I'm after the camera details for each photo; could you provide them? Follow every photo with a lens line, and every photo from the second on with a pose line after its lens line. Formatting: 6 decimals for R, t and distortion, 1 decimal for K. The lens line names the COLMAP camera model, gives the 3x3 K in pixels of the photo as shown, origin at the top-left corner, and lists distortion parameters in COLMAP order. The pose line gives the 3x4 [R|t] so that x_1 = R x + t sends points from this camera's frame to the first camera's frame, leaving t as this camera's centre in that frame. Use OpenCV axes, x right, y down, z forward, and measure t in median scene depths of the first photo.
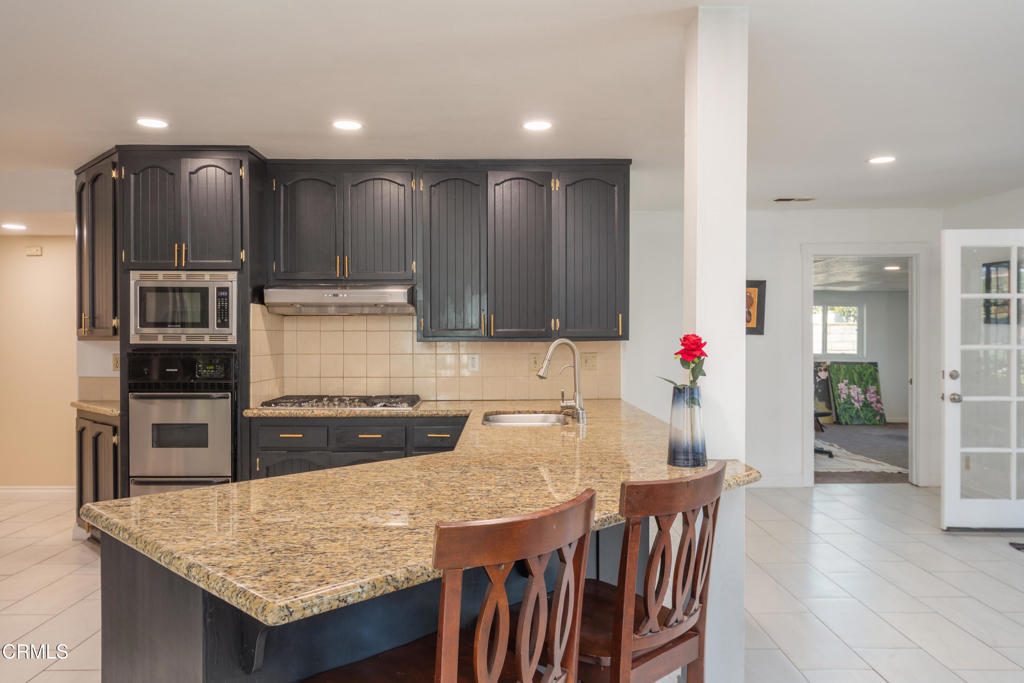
lens RADIAL K [[729.8, 0, 512.0], [0, 729.8, 341.5], [0, 0, 1]] dist [0.007776, -0.001791]
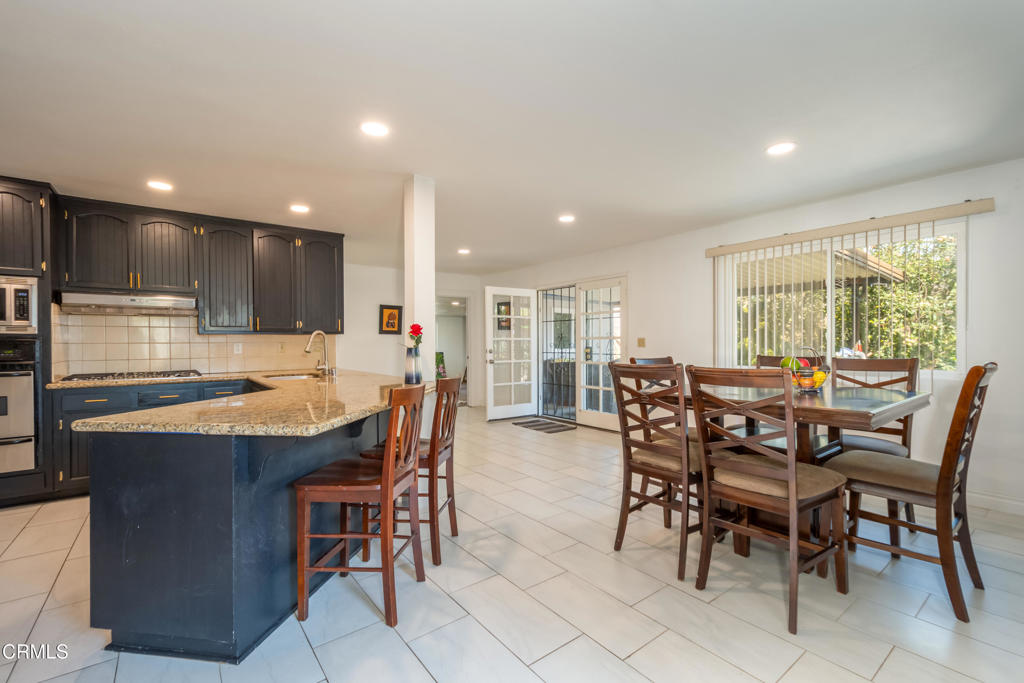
lens RADIAL K [[449.8, 0, 499.1], [0, 449.8, 342.6], [0, 0, 1]] dist [-0.001221, -0.000618]
pose [[0.811097, 0.000120, 0.584912, -0.174697], [0.005307, 0.999957, -0.007565, 0.029337], [-0.584888, 0.009240, 0.811061, -0.124470]]
